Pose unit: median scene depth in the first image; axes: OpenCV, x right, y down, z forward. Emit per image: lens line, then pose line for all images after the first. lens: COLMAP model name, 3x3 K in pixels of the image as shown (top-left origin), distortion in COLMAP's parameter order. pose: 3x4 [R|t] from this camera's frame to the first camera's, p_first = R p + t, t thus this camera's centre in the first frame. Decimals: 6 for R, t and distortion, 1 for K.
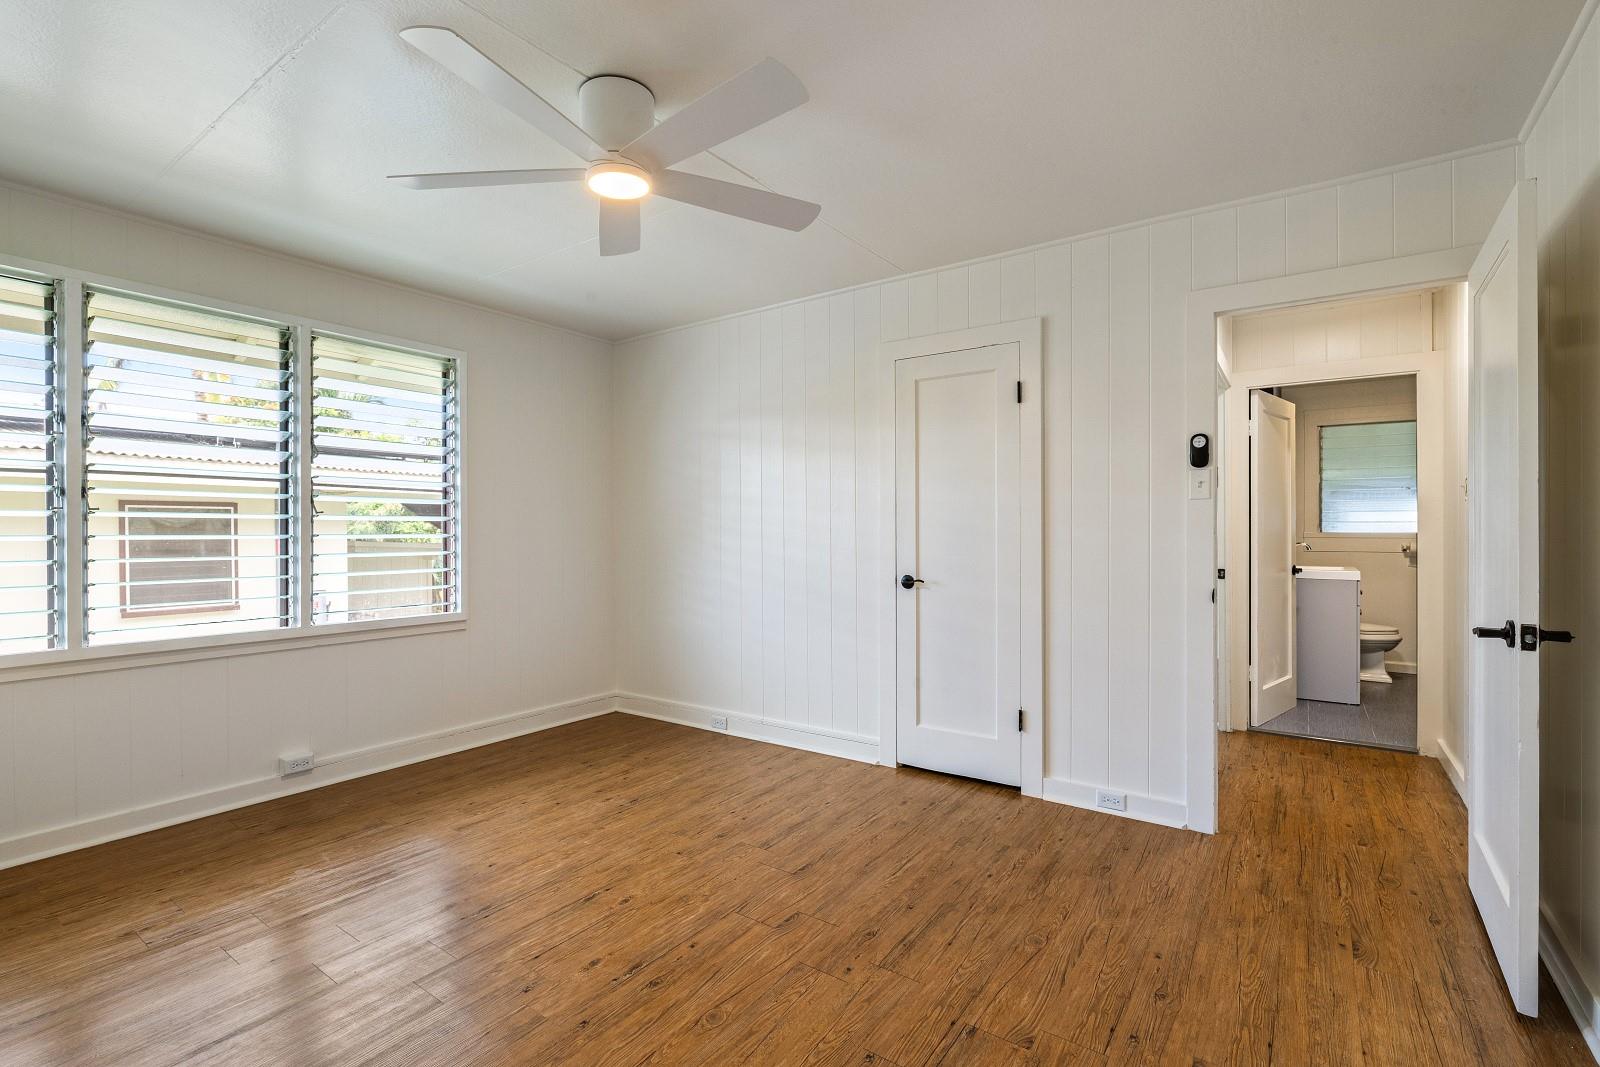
lens RADIAL K [[711.3, 0, 807.9], [0, 711.3, 536.0], [0, 0, 1]] dist [-0.009394, 0.000392]
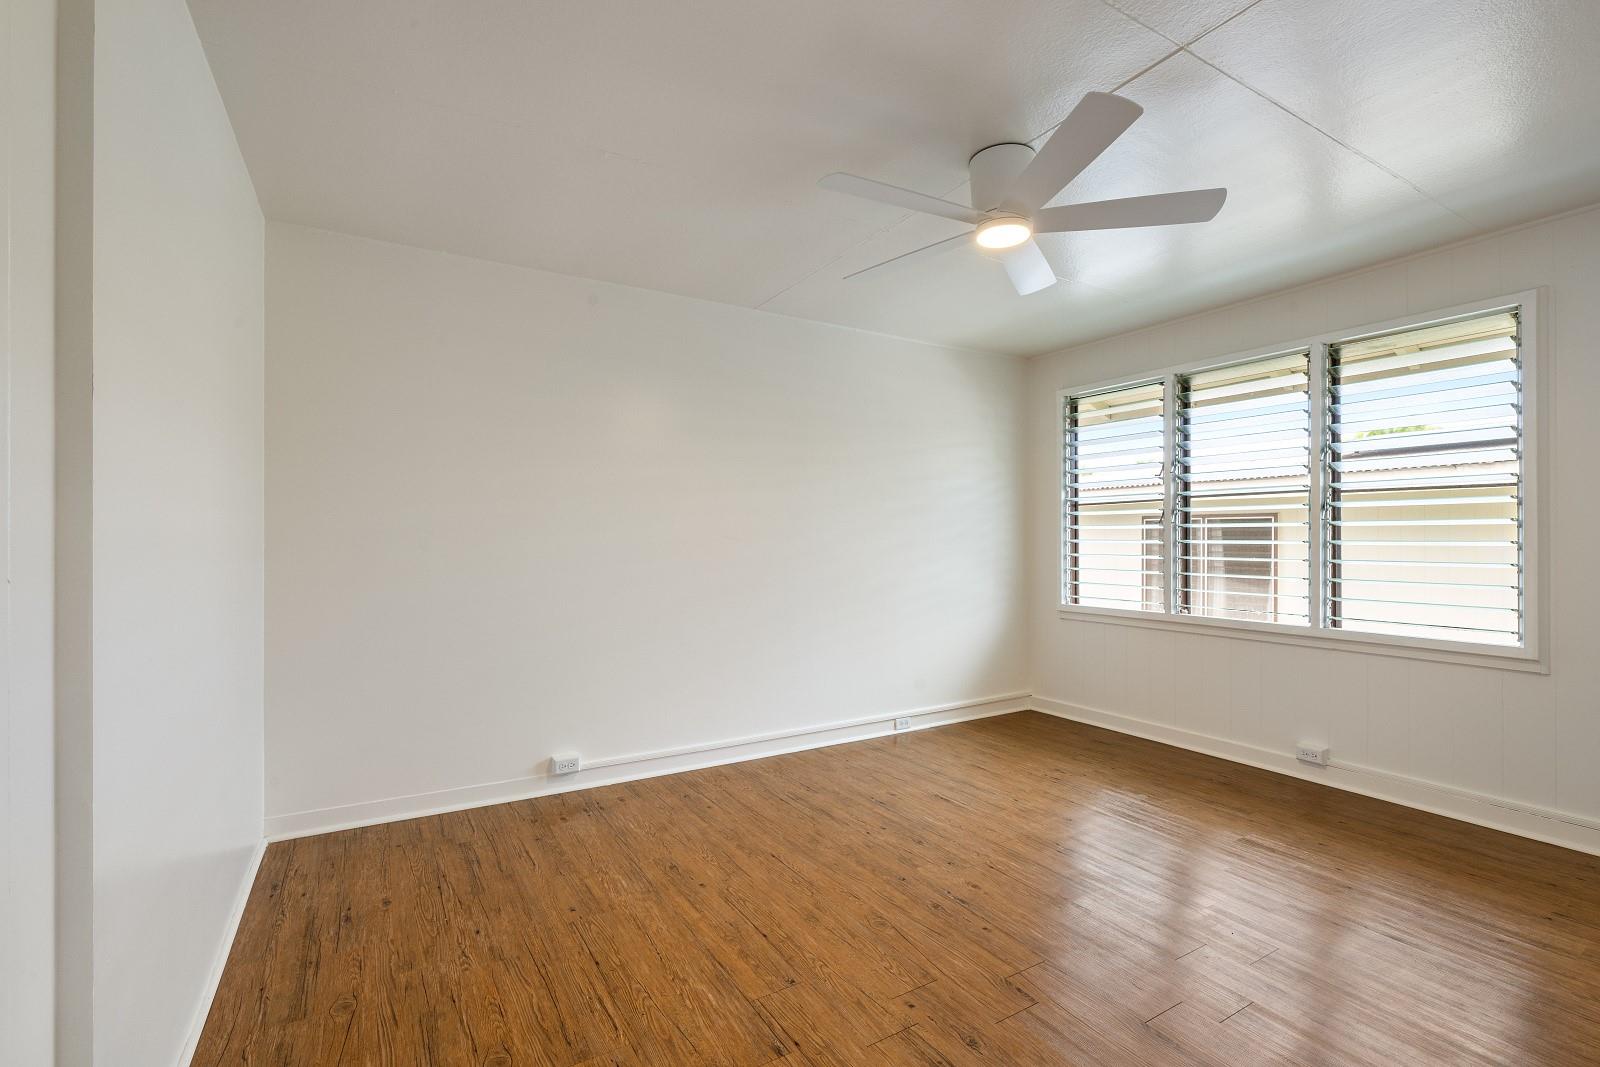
lens RADIAL K [[711.3, 0, 807.9], [0, 711.3, 536.0], [0, 0, 1]] dist [-0.009394, 0.000392]
pose [[-0.395486, 0.001243, -0.918471, 0.708941], [-0.005153, 0.999980, 0.003573, -0.011054], [0.918458, 0.006146, -0.395472, 0.903148]]
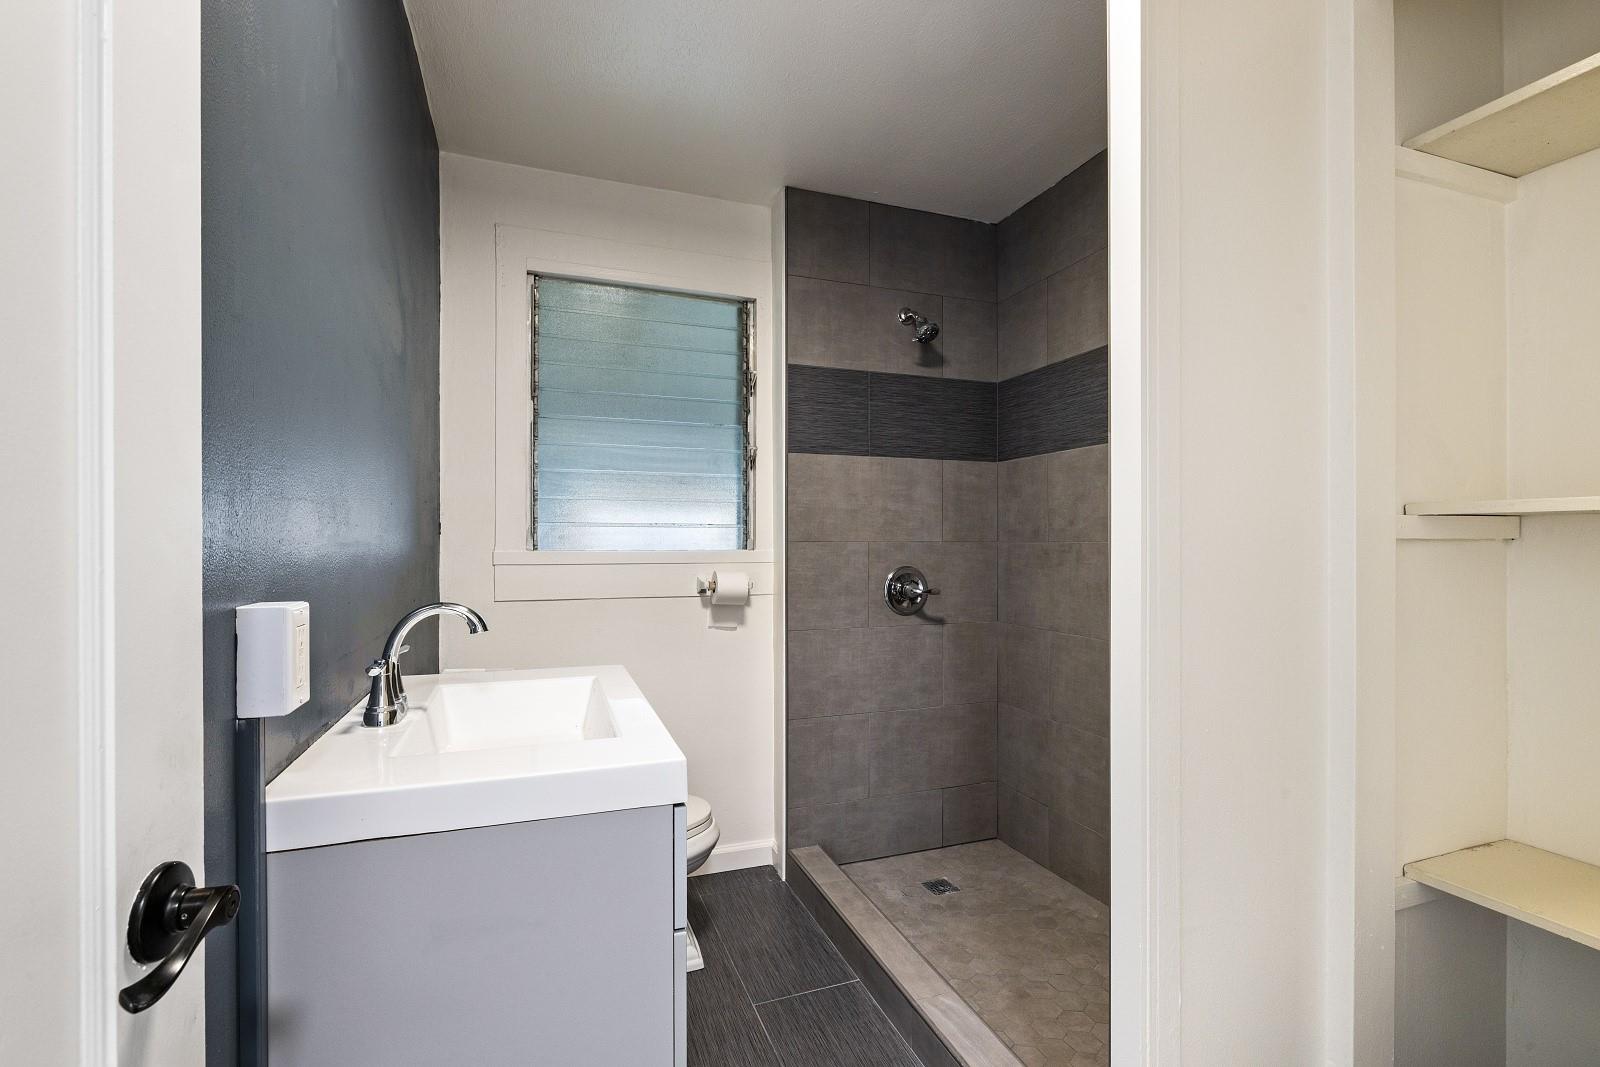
lens RADIAL K [[711.3, 0, 807.9], [0, 711.3, 536.0], [0, 0, 1]] dist [-0.009394, 0.000392]
pose [[0.559138, 0.004053, 0.829065, 0.196411], [0.003778, 0.999965, -0.007436, -0.003945], [-0.829066, 0.007290, 0.559103, 0.266277]]
